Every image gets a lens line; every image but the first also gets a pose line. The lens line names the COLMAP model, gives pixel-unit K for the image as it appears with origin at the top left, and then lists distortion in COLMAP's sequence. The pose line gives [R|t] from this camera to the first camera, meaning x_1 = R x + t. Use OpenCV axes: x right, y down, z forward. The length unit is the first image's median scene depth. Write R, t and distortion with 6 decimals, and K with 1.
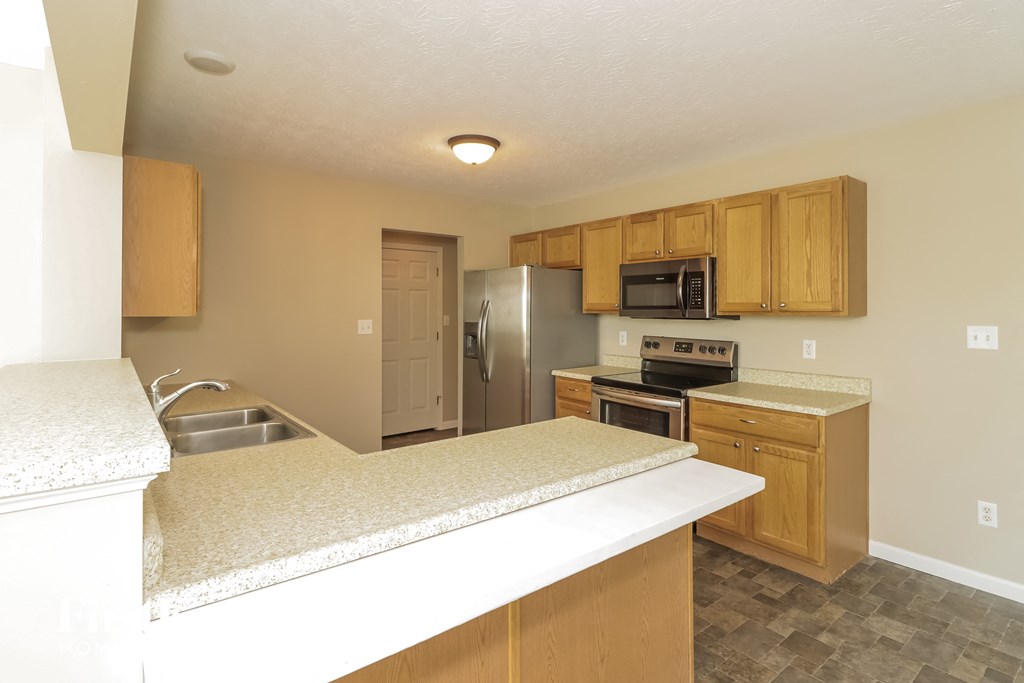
lens RADIAL K [[515.3, 0, 512.5], [0, 515.3, 305.4], [0, 0, 1]] dist [-0.002992, -0.000862]
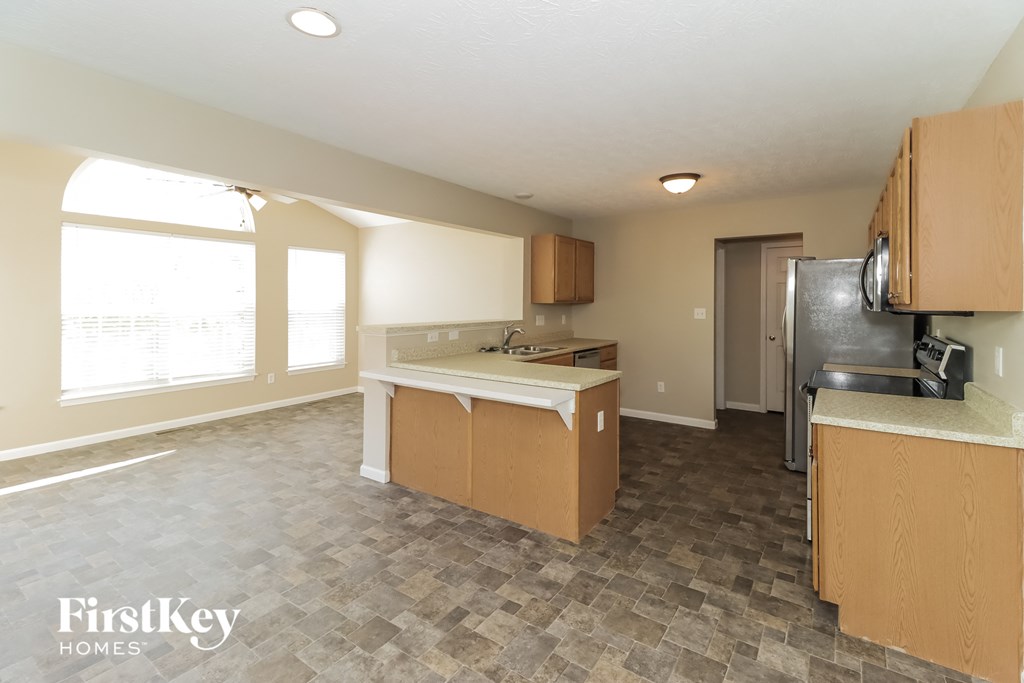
lens RADIAL K [[460.4, 0, 512.2], [0, 460.4, 299.8], [0, 0, 1]] dist [-0.000598, -0.000055]
pose [[0.294498, 0.000304, -0.955652, 1.275863], [0.000939, 0.999999, 0.000608, 0.008286], [0.955652, -0.001076, 0.294497, 0.300847]]
